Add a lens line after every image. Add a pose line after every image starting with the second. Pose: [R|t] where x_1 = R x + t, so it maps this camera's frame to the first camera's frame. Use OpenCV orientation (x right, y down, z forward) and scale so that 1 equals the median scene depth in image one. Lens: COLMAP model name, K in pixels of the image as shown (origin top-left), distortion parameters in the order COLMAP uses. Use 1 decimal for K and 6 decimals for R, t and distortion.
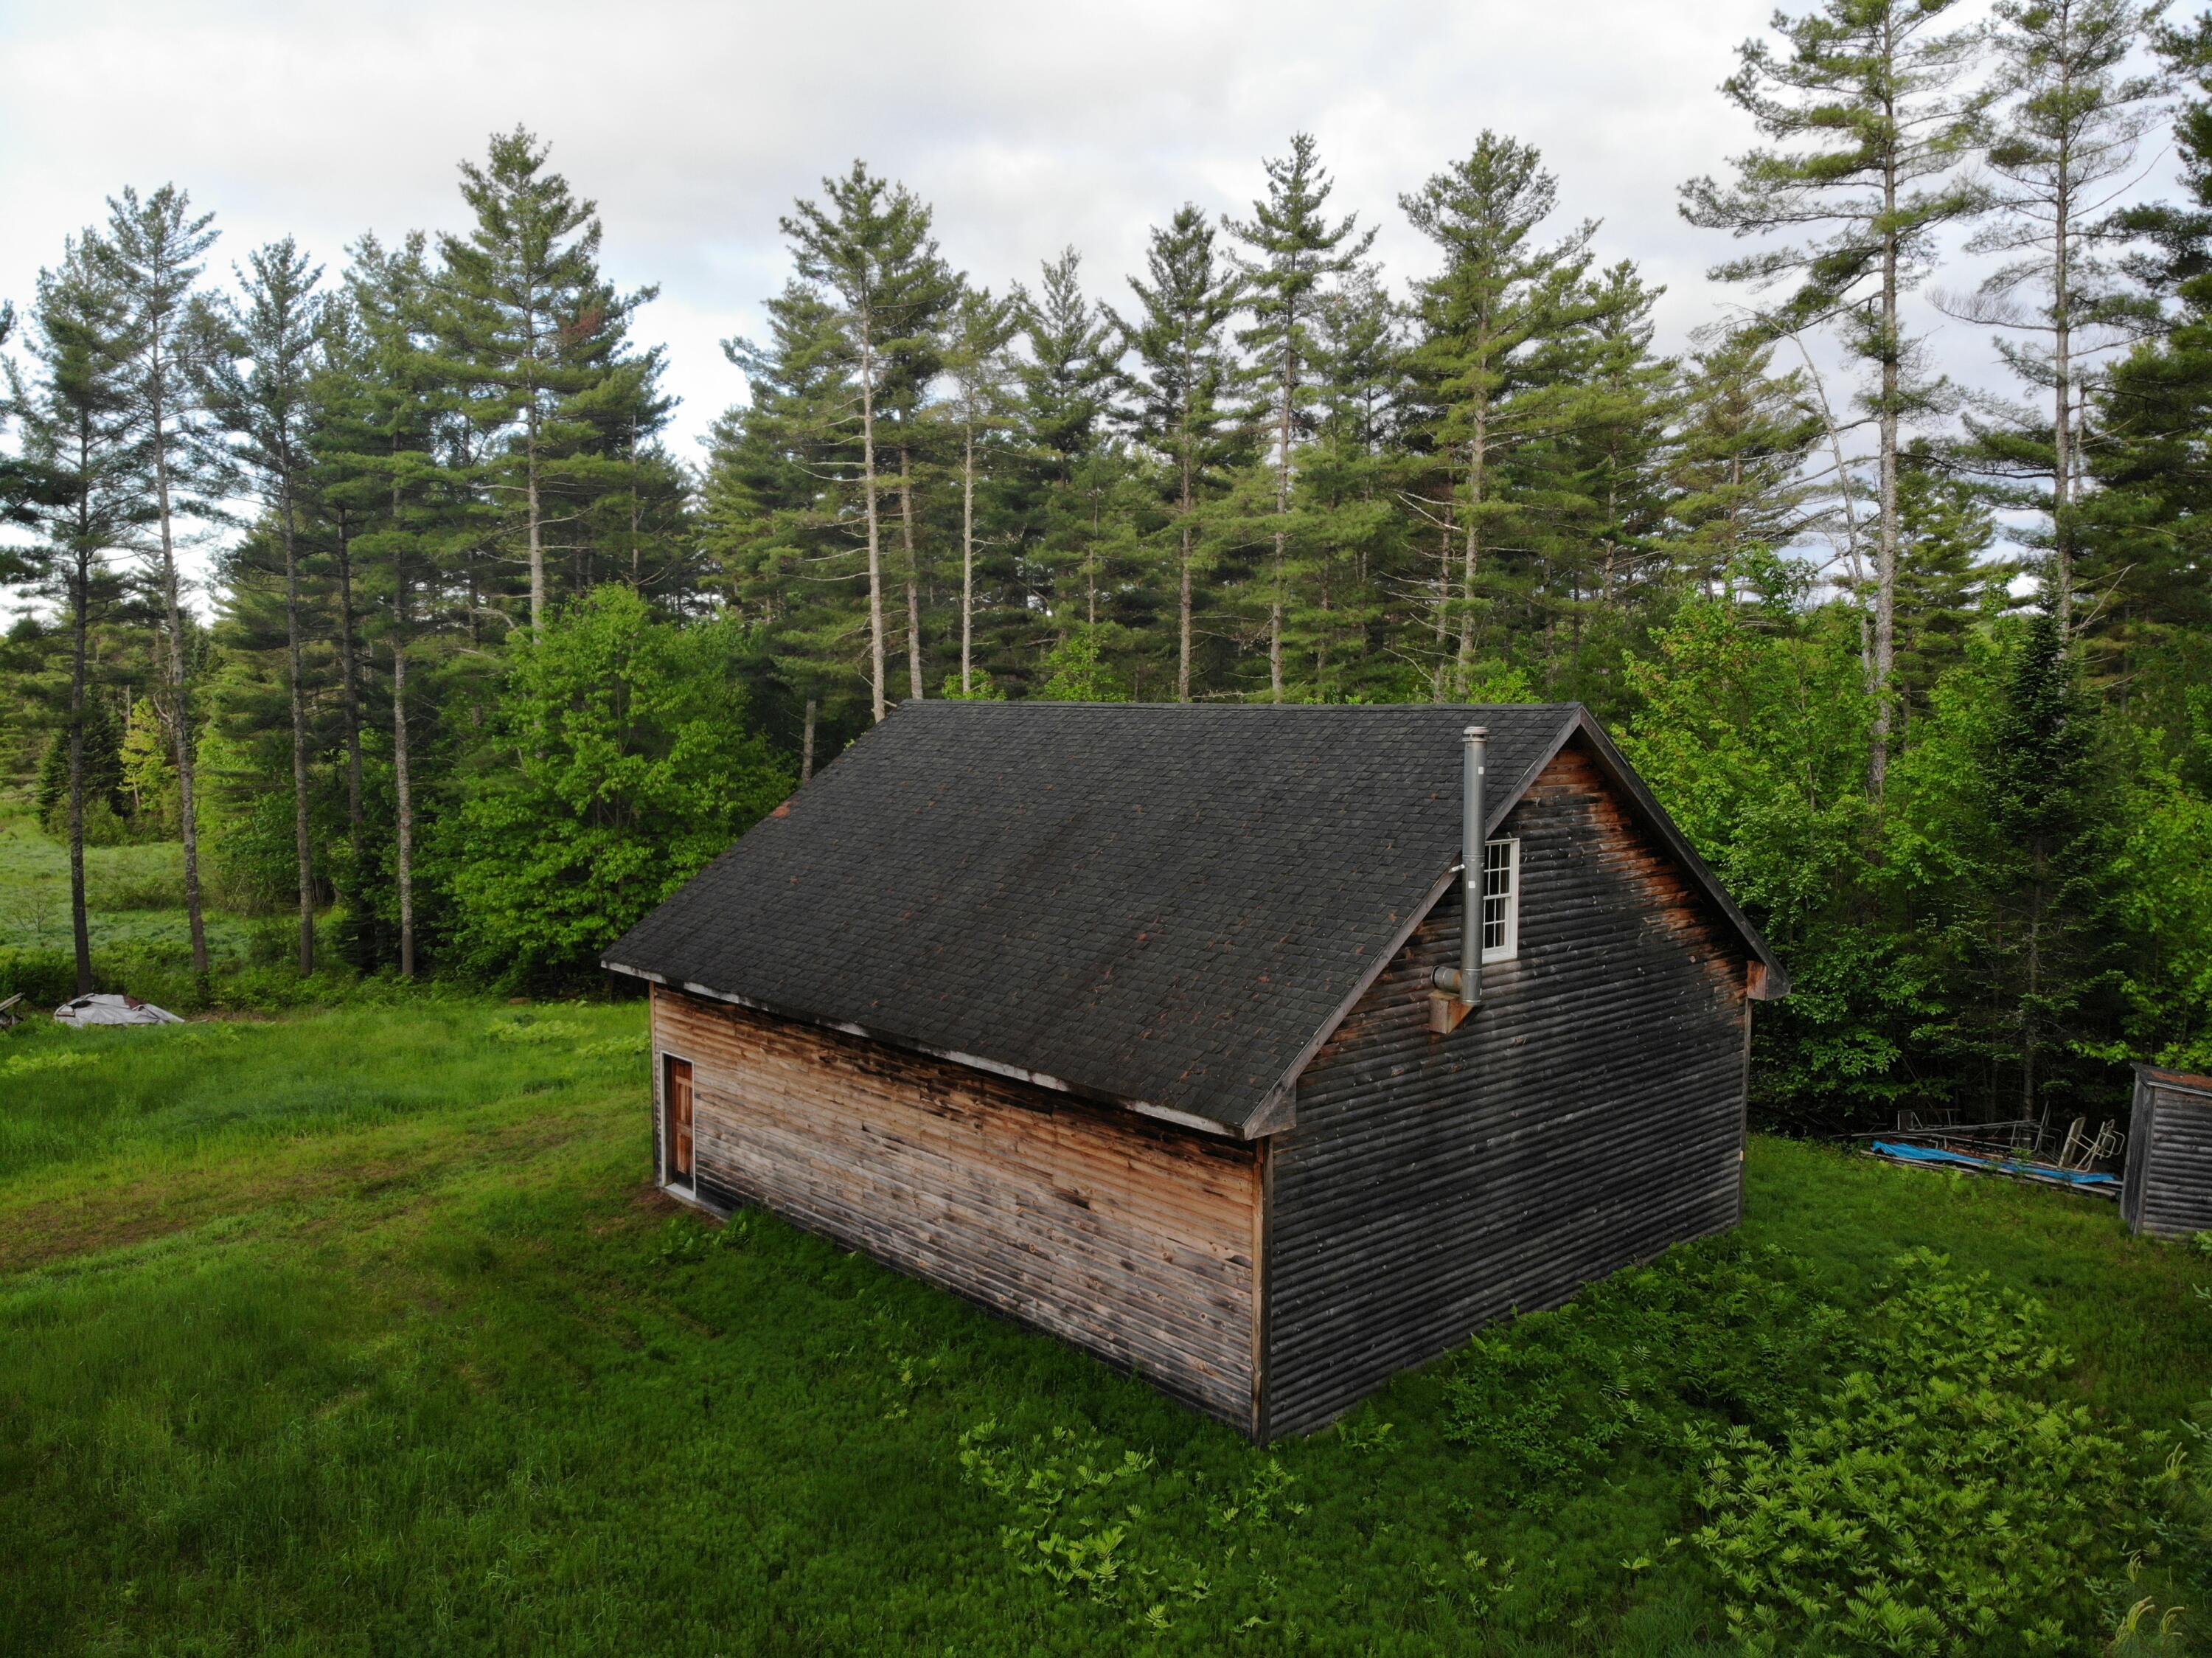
lens RADIAL K [[1610.6, 0, 1105.1], [0, 1610.6, 827.6], [0, 0, 1]] dist [-0.012289, -0.030248]
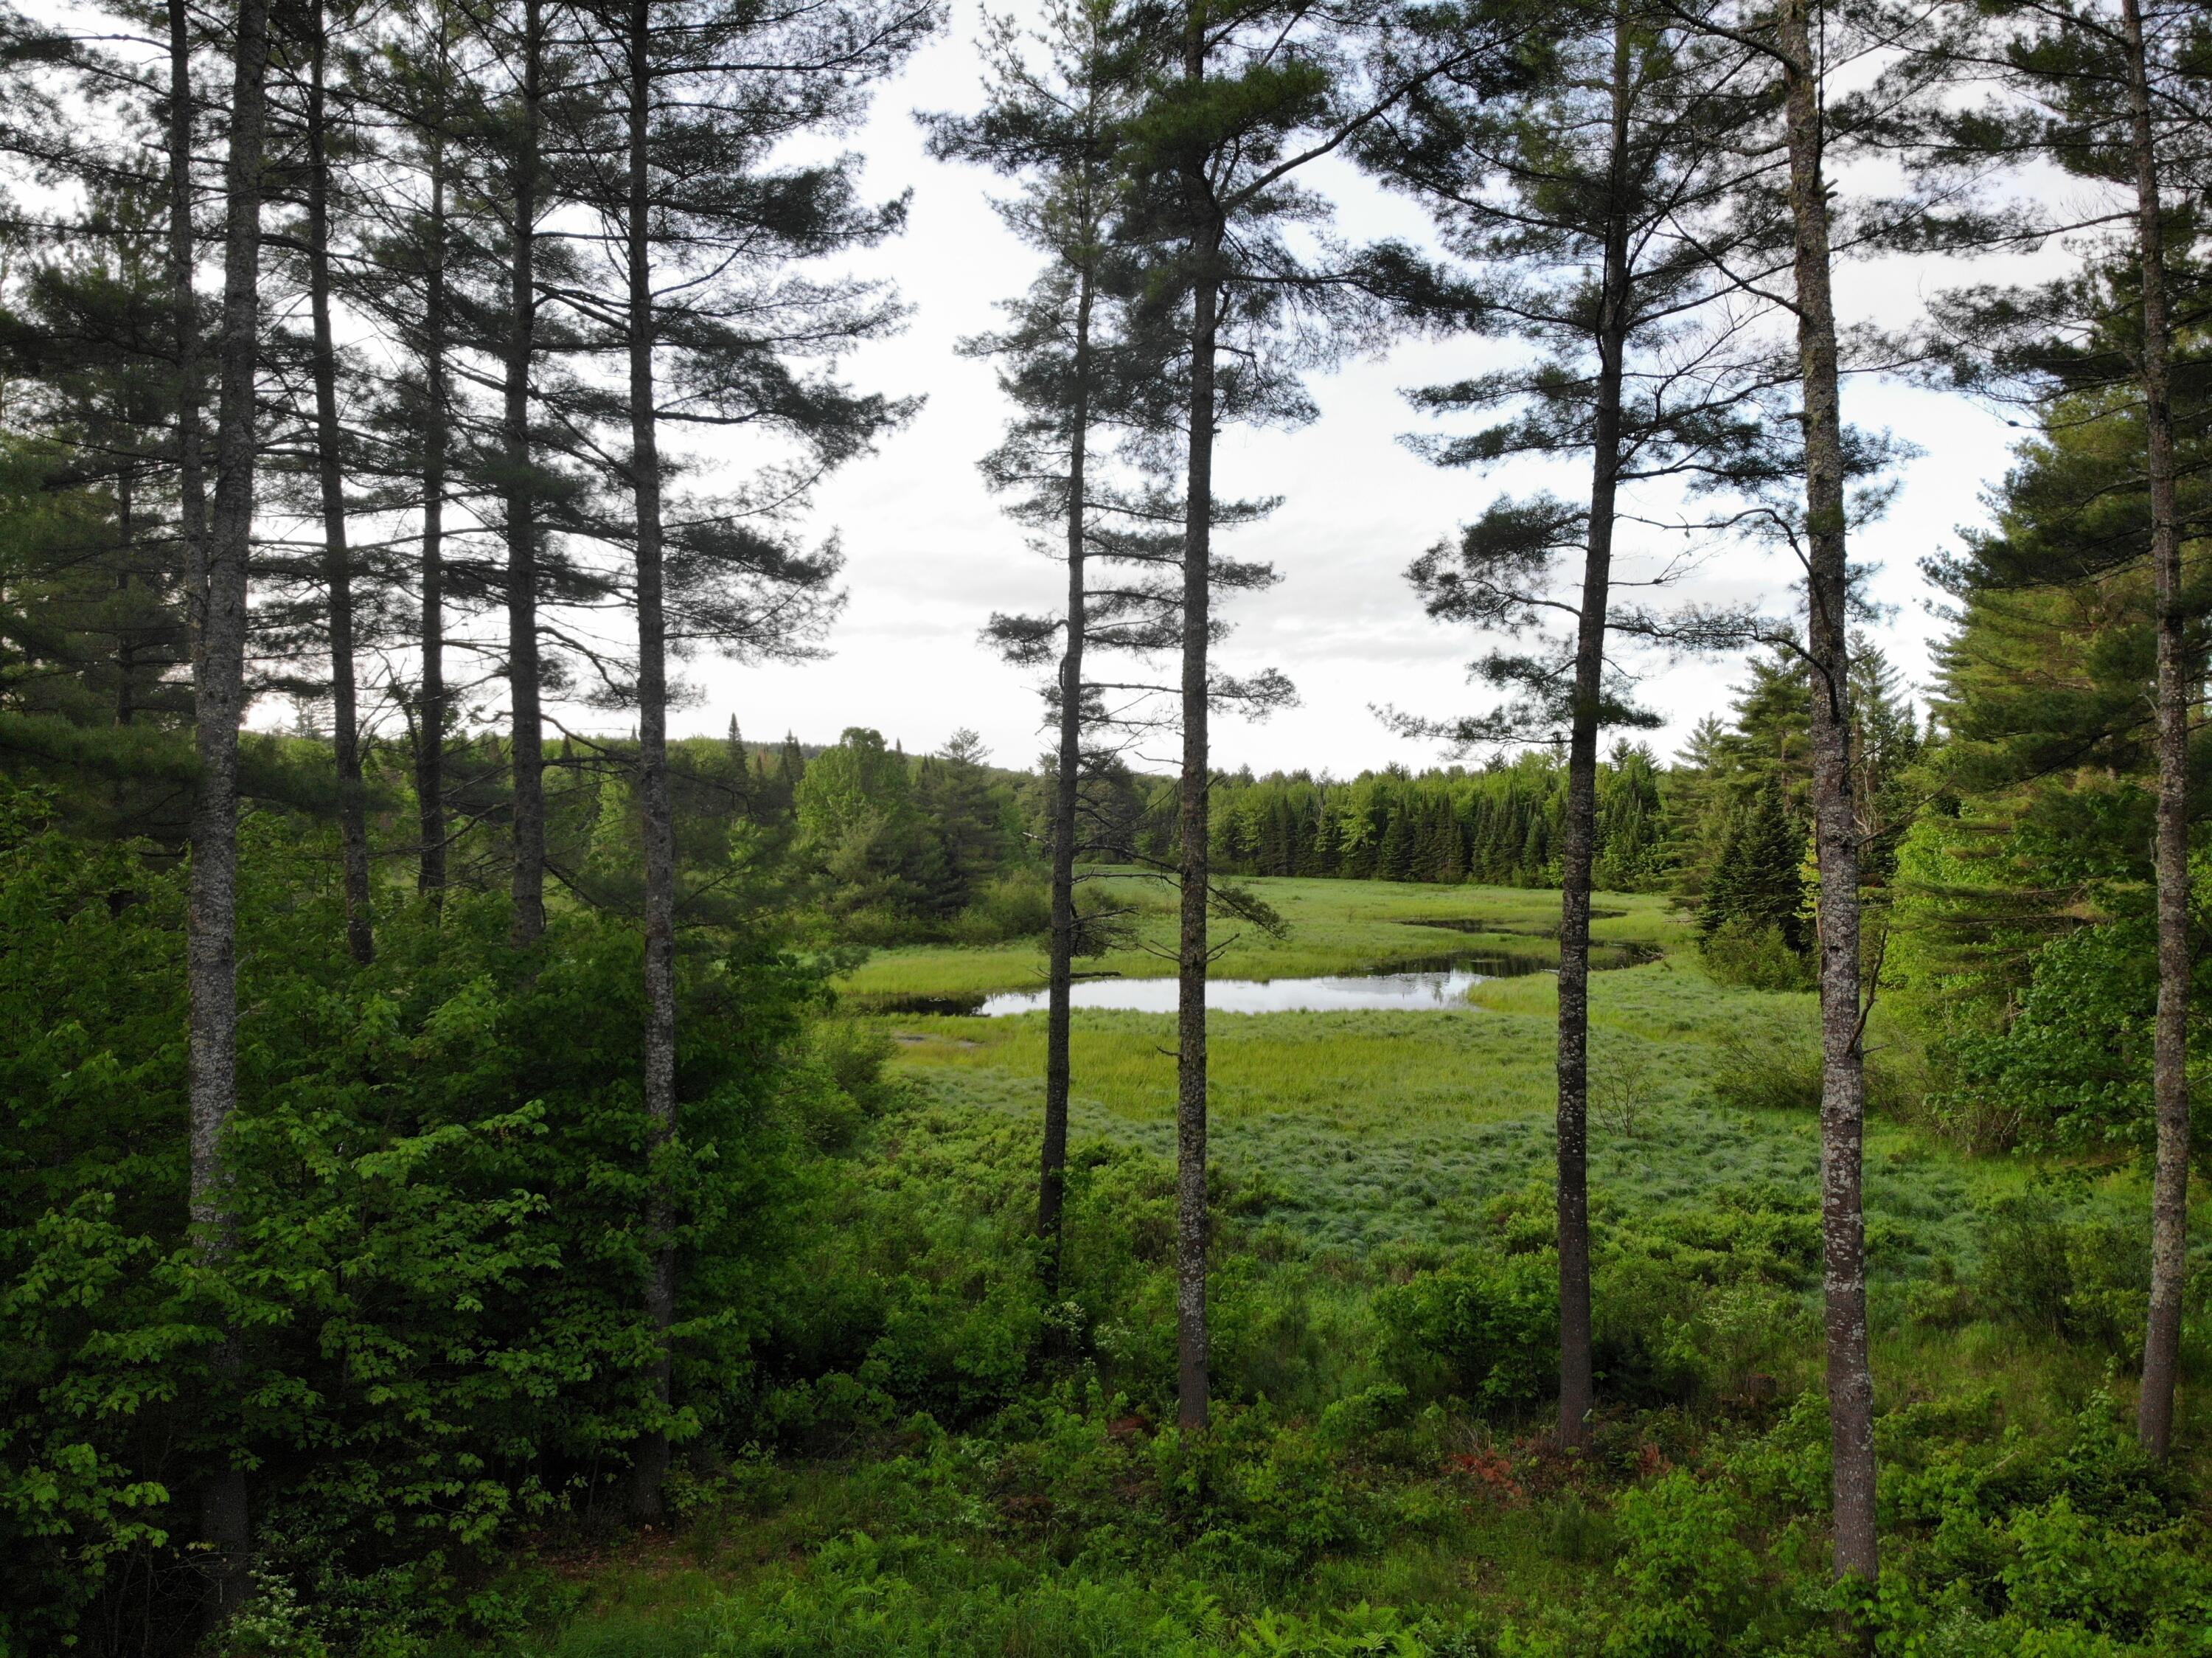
lens RADIAL K [[1610.6, 0, 1101.5], [0, 1610.6, 836.6], [0, 0, 1]] dist [-0.012289, -0.030248]
pose [[0.559172, 0.005655, -0.829033, -0.169366], [-0.072569, 0.996472, -0.042149, -0.005301], [0.825870, 0.083730, 0.557610, 0.298575]]
